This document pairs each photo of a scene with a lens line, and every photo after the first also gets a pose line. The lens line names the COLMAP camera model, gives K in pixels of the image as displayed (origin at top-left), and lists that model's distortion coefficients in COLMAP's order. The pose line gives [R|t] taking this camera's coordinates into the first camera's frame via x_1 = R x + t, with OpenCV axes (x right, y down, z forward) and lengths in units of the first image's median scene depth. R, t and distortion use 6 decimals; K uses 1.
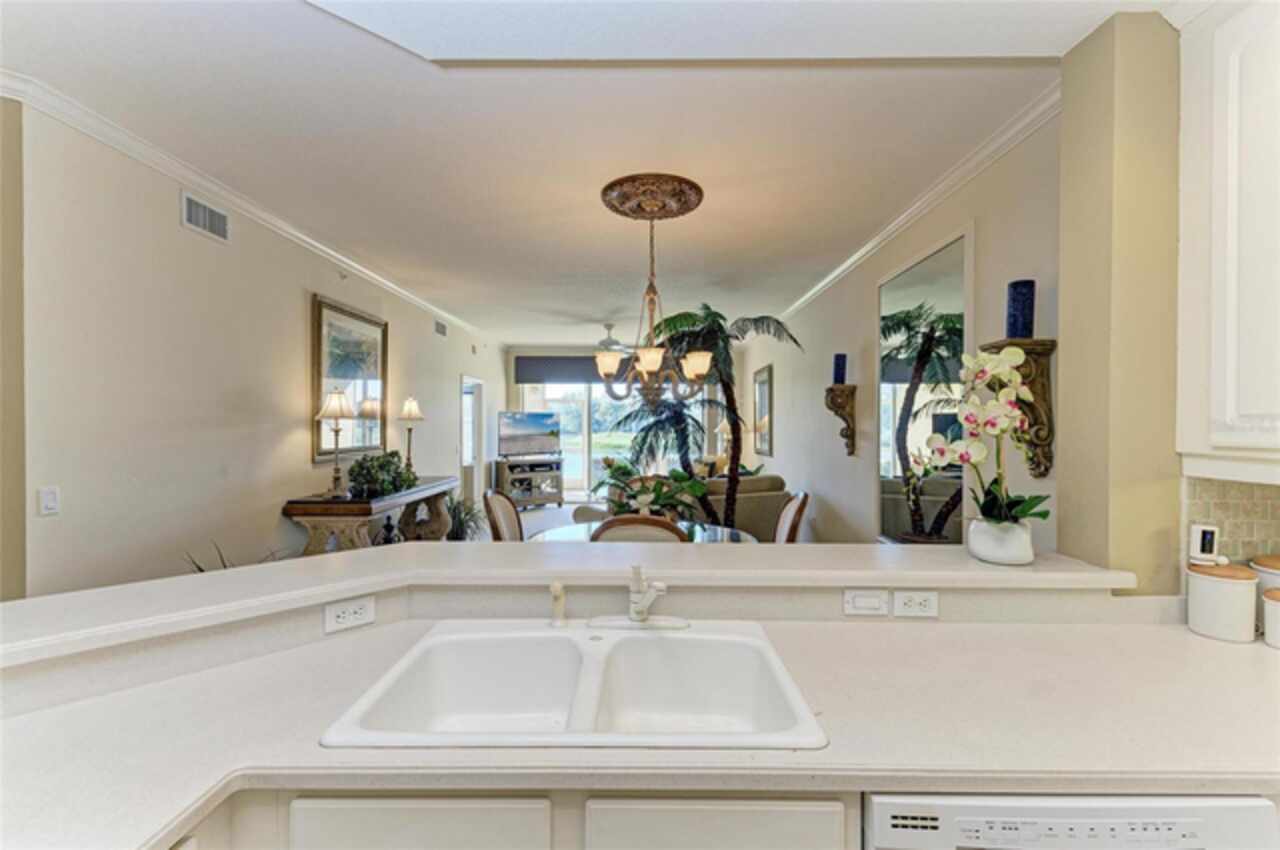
lens RADIAL K [[561.8, 0, 640.0], [0, 561.8, 425.0], [0, 0, 1]] dist [0.014076, 0.000091]
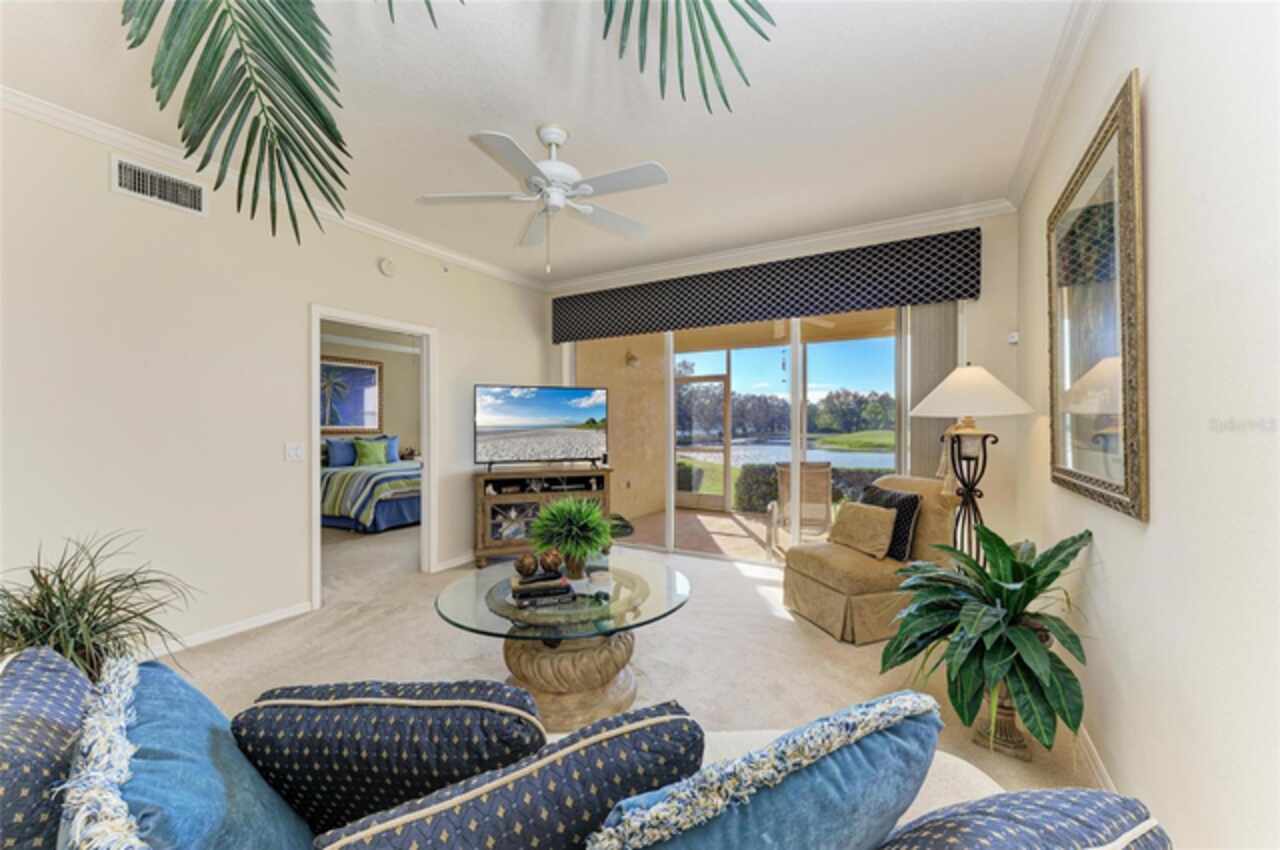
lens RADIAL K [[497.7, 0, 640.9], [0, 497.7, 427.7], [0, 0, 1]] dist [0.027380, -0.000036]
pose [[0.873558, -0.003324, -0.486708, 0.243920], [0.006078, 0.999973, 0.004079, 0.031928], [0.486682, -0.006521, 0.873555, 1.104226]]
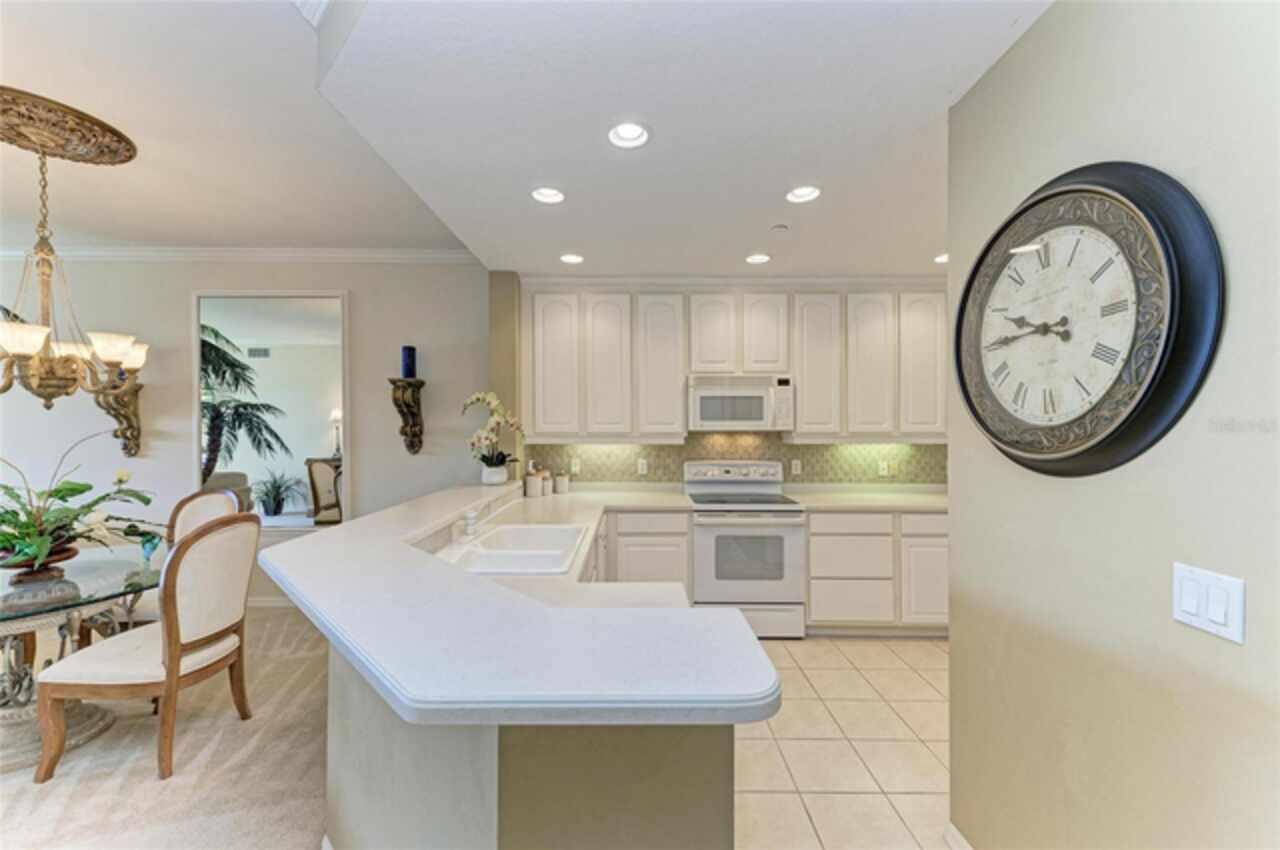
lens RADIAL K [[505.3, 0, 640.0], [0, 505.3, 429.8], [0, 0, 1]] dist [0.001241, 0.000214]
pose [[-0.017714, -0.008817, 0.999804, -0.446831], [-0.001241, 0.999961, 0.008796, -0.000293], [-0.999842, -0.001085, -0.017725, 0.139114]]
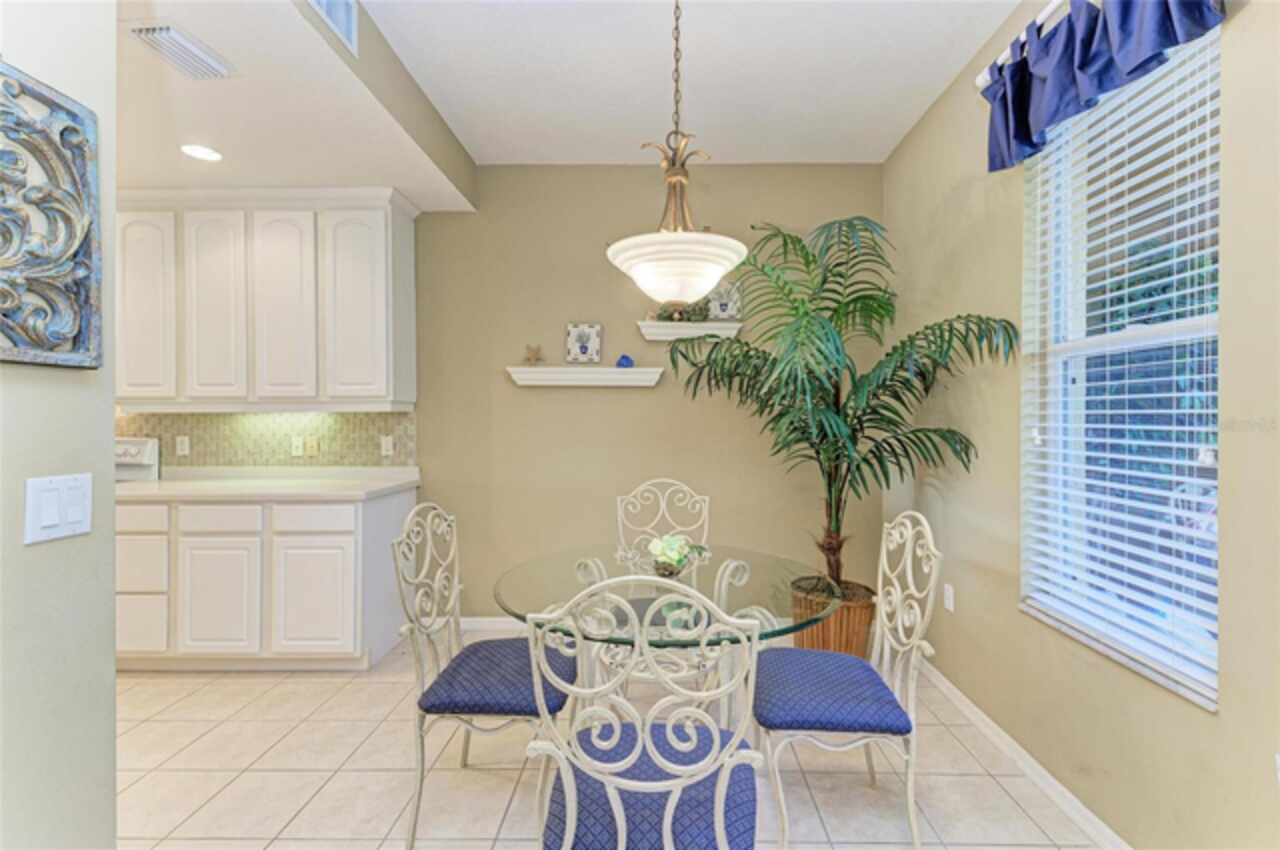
lens RADIAL K [[561.8, 0, 640.0], [0, 561.8, 425.0], [0, 0, 1]] dist [0.014076, 0.000091]
pose [[-0.011869, -0.016755, 0.999789, -0.347893], [0.000543, 0.999859, 0.016763, 0.028569], [-0.999929, 0.000742, -0.011859, -0.640059]]
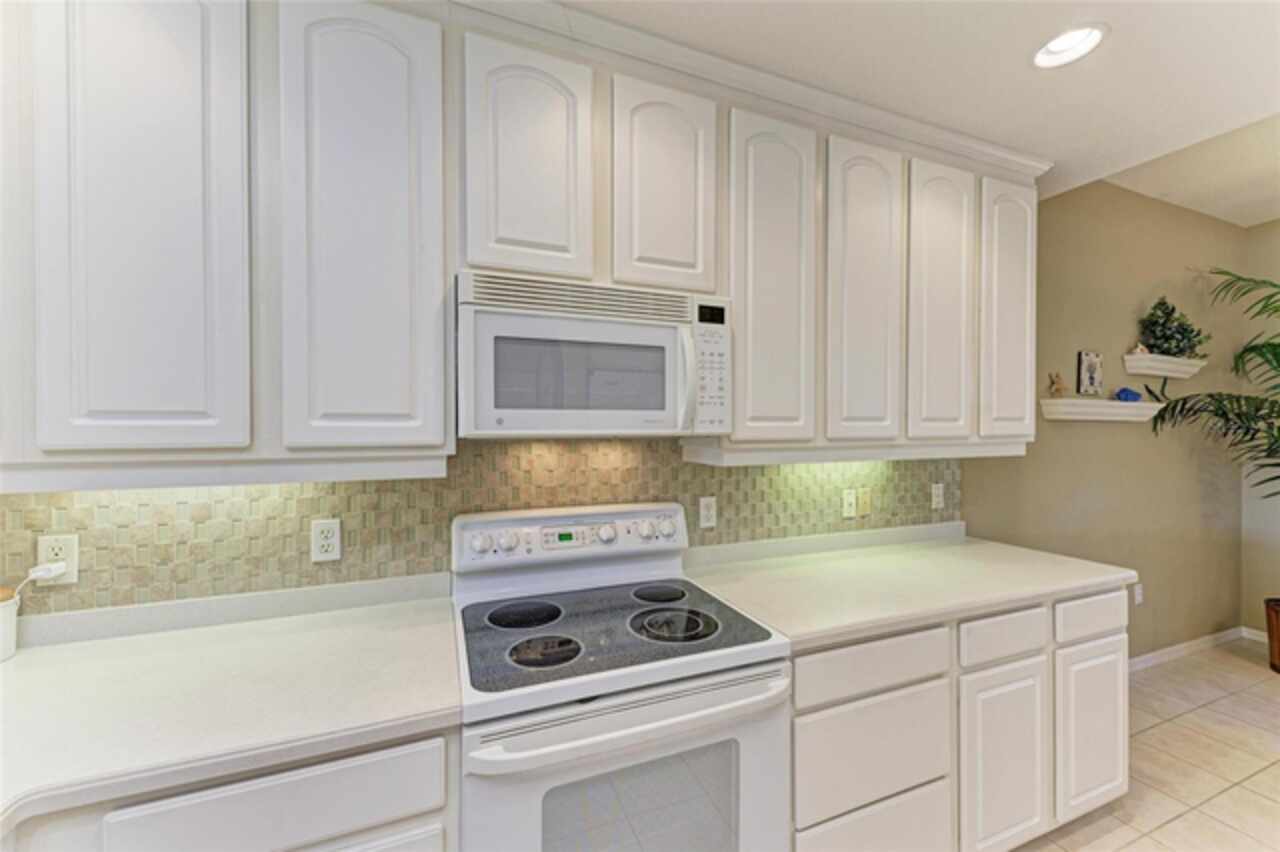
lens RADIAL K [[486.8, 0, 644.0], [0, 486.8, 428.3], [0, 0, 1]] dist [0.012603, -0.000025]
pose [[-0.393513, -0.004593, 0.919308, 0.015431], [-0.002156, 0.999989, 0.004073, 0.001480], [-0.919317, -0.000379, -0.393518, 0.067670]]
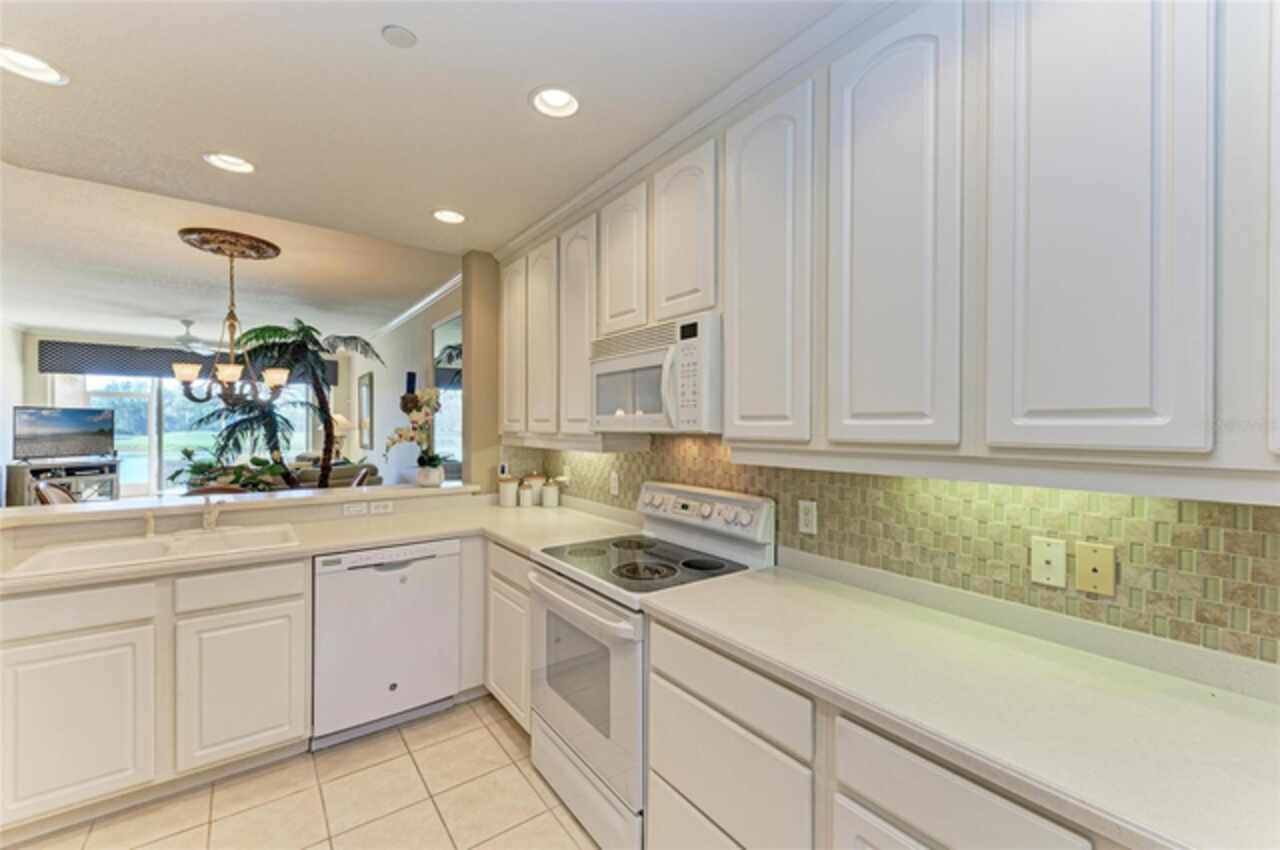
lens RADIAL K [[514.0, 0, 647.5], [0, 514.0, 428.9], [0, 0, 1]] dist [0.000536, -0.000814]
pose [[0.781537, -0.005339, 0.623836, 0.018309], [-0.001648, 0.999942, 0.010622, 0.000054], [-0.623857, -0.009329, 0.781483, -0.317571]]
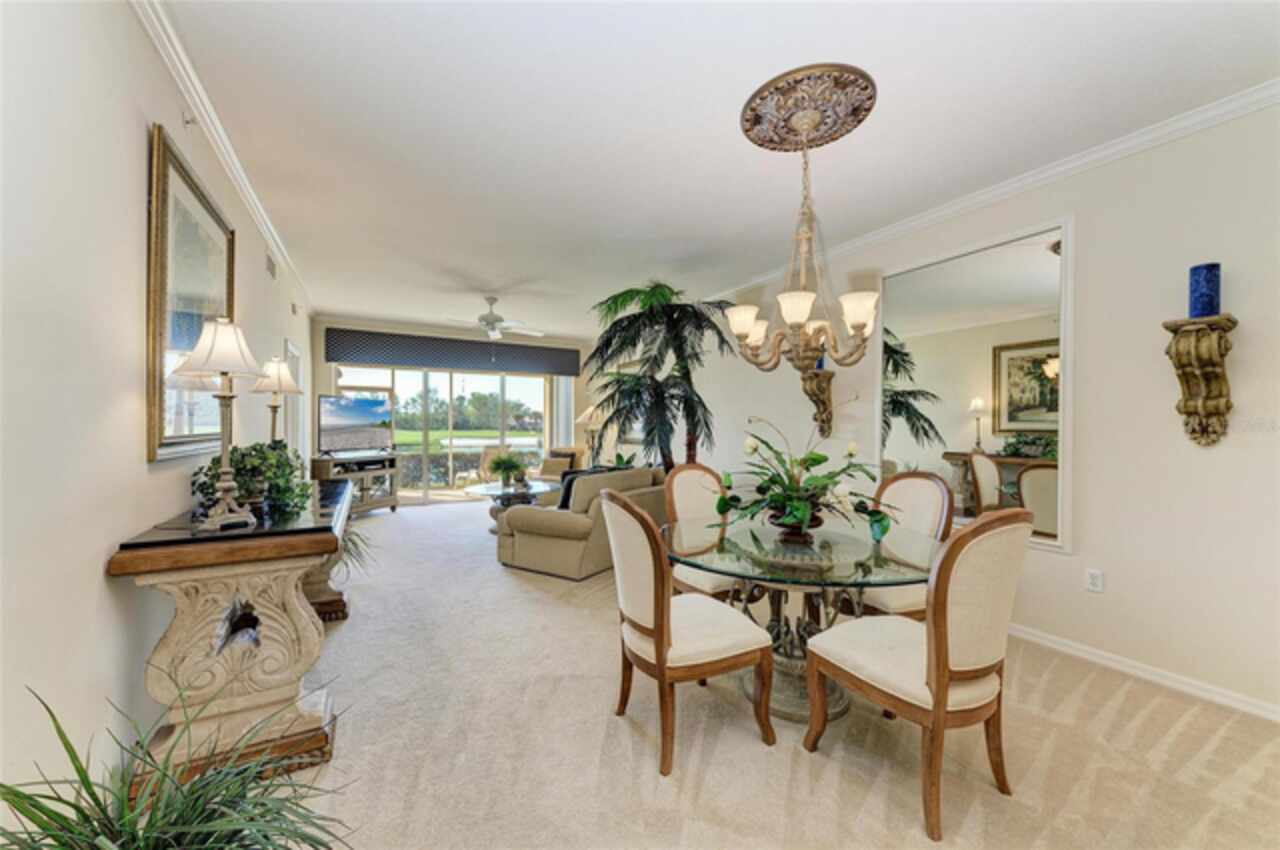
lens RADIAL K [[486.8, 0, 644.0], [0, 486.8, 427.3], [0, 0, 1]] dist [0.012603, -0.000025]
pose [[0.865797, -0.000426, 0.500395, -0.346327], [-0.002924, 0.999978, 0.005911, 0.026680], [-0.500386, -0.006581, 0.865777, 0.334908]]
